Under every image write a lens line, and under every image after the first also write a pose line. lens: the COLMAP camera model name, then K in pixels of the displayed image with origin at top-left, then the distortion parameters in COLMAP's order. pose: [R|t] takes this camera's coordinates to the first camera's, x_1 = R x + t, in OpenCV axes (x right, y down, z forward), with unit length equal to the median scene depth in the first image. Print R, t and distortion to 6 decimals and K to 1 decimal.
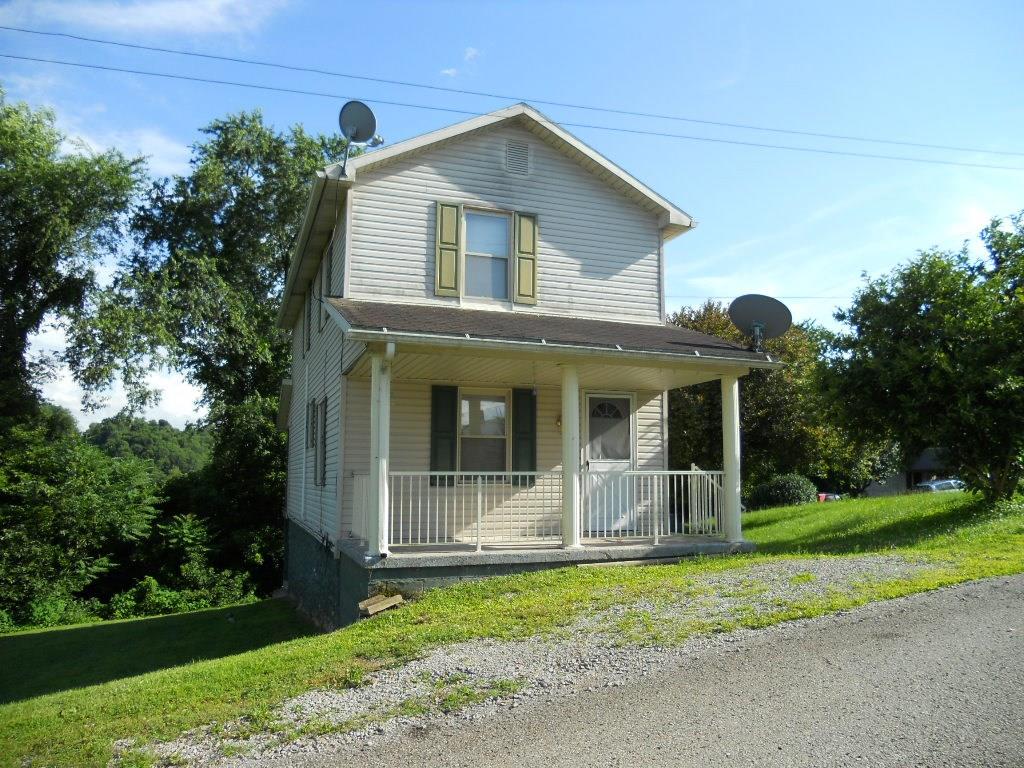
lens RADIAL K [[813.2, 0, 512.0], [0, 813.2, 384.0], [0, 0, 1]] dist [-0.006406, 0.000543]
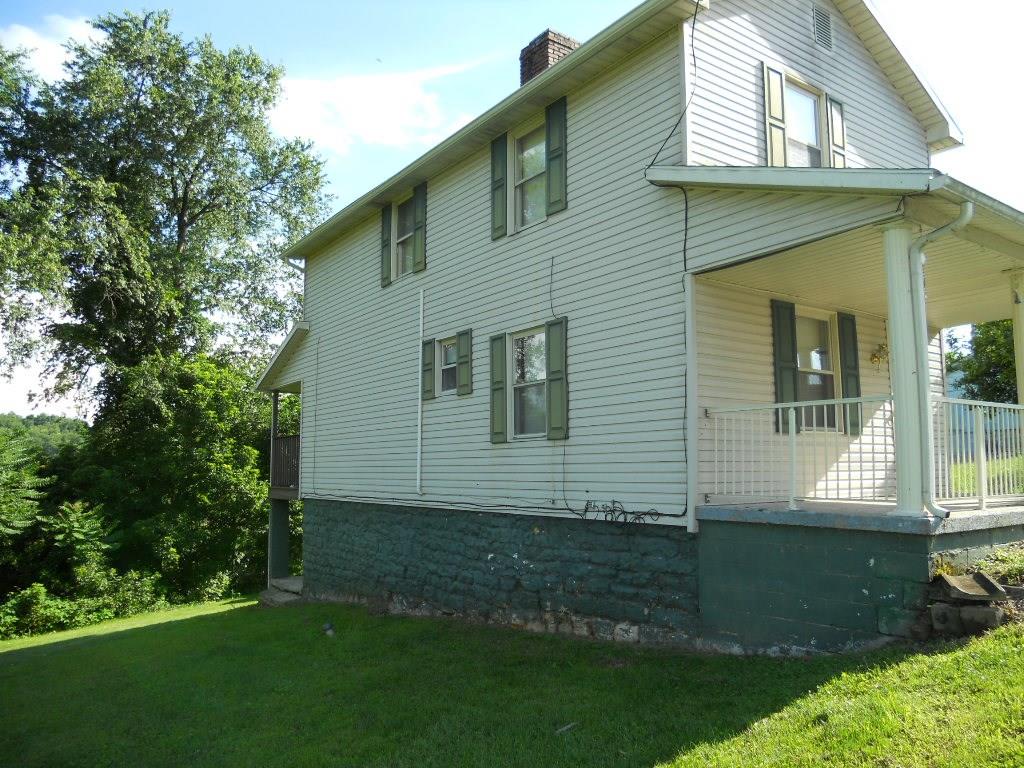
lens RADIAL K [[787.1, 0, 512.0], [0, 787.1, 384.0], [0, 0, 1]] dist [-0.032180, -0.002968]
pose [[0.953046, 0.016958, 0.302352, -0.243830], [-0.019093, 0.999809, 0.004109, 0.036658], [-0.302225, -0.009689, 0.953188, 0.165667]]
